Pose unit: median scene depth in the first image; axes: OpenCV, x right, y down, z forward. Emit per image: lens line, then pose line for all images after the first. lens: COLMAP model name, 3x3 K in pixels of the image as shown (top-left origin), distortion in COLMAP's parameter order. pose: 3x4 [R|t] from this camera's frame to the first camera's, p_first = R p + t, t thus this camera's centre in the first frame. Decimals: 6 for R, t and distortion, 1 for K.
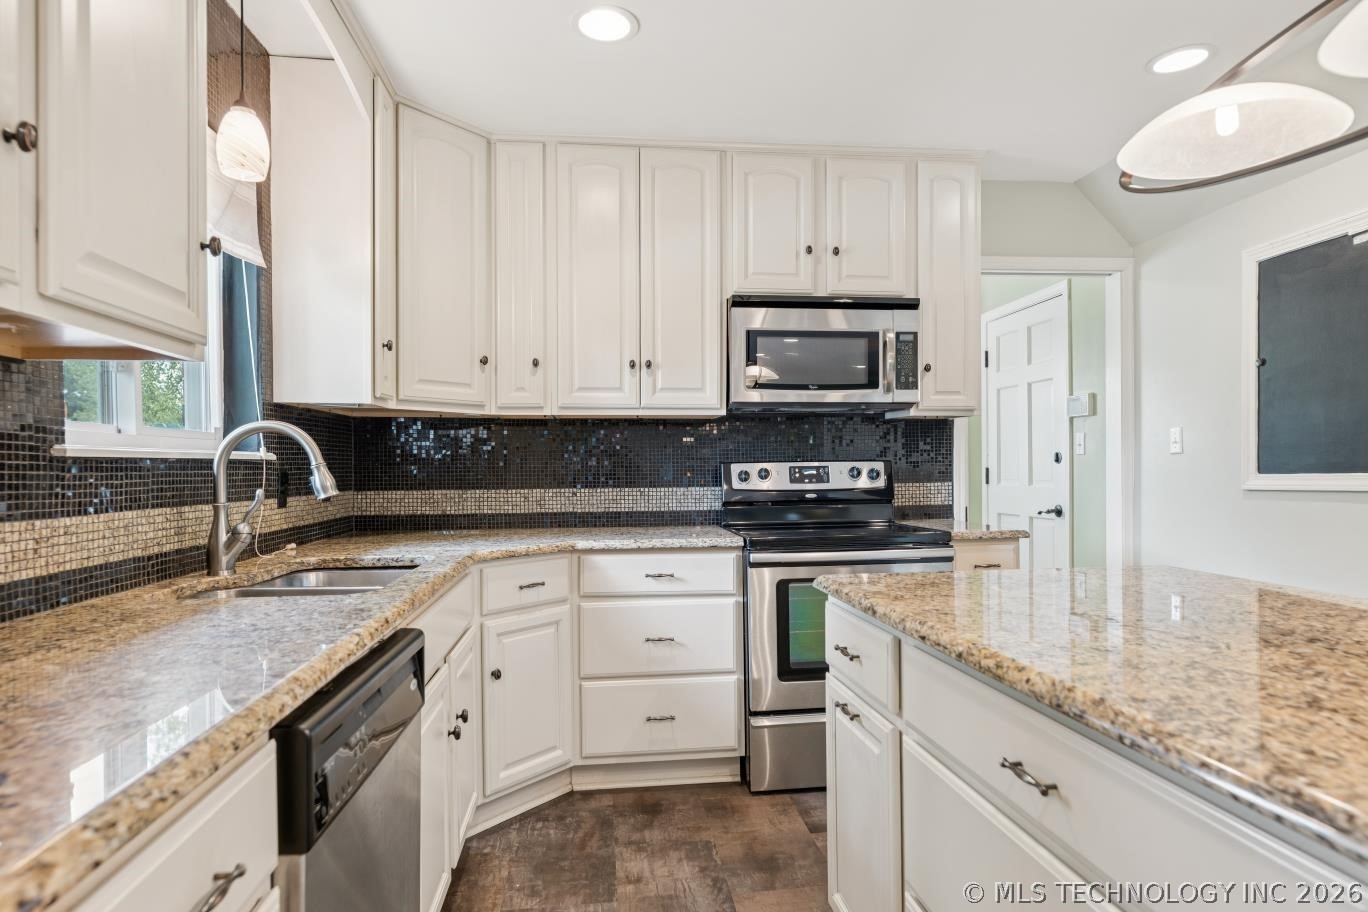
lens RADIAL K [[787.1, 0, 684.0], [0, 787.1, 456.0], [0, 0, 1]] dist [0.003205, 0.000220]
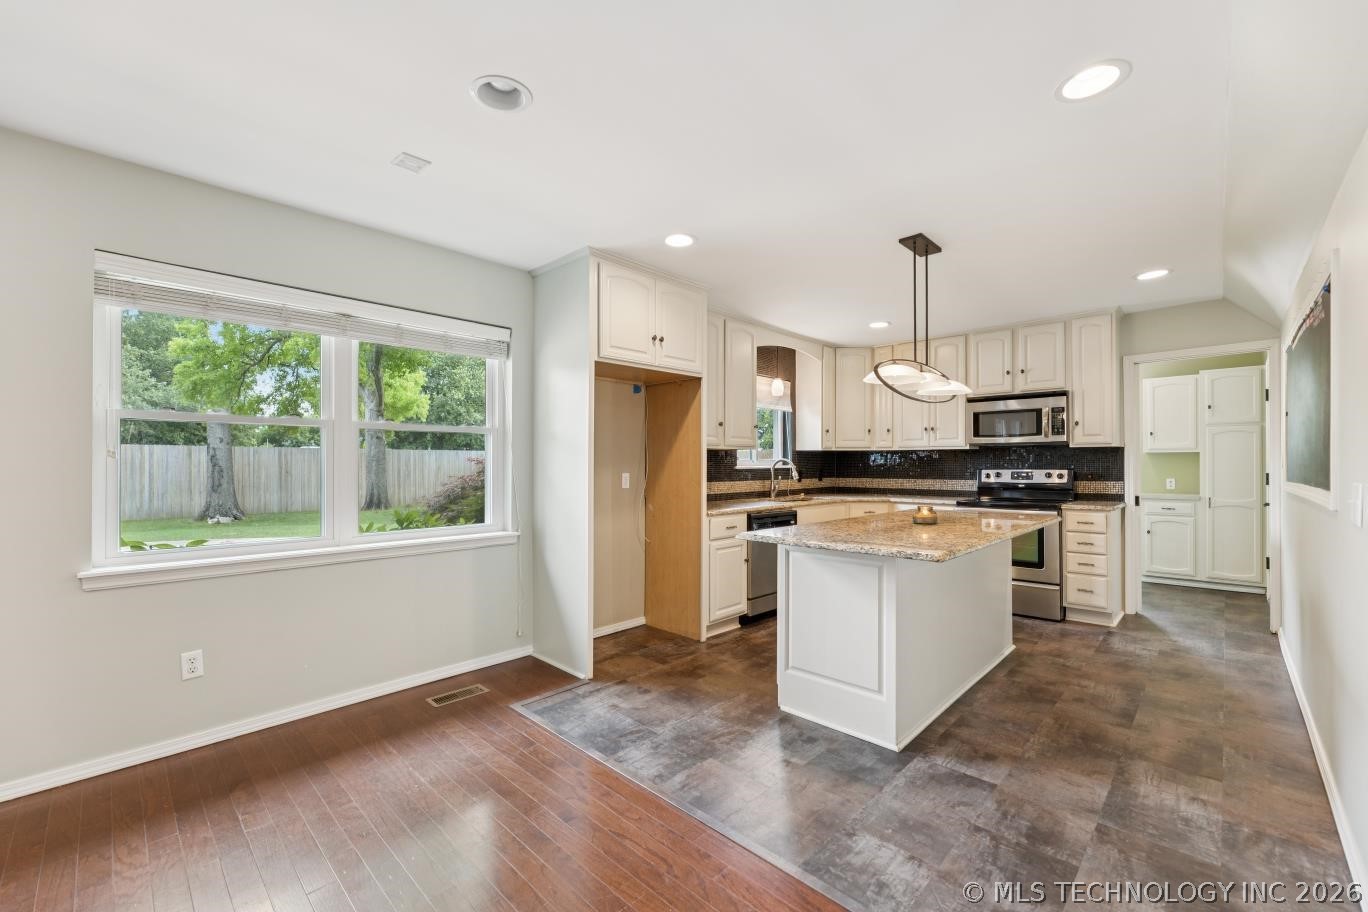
lens RADIAL K [[559.3, 0, 689.9], [0, 559.3, 463.1], [0, 0, 1]] dist [-0.003143, -0.000280]
pose [[0.631044, 0.005161, -0.775730, 0.802919], [0.009234, 0.999857, 0.014164, -0.041414], [0.775692, -0.016102, 0.630906, -0.658471]]
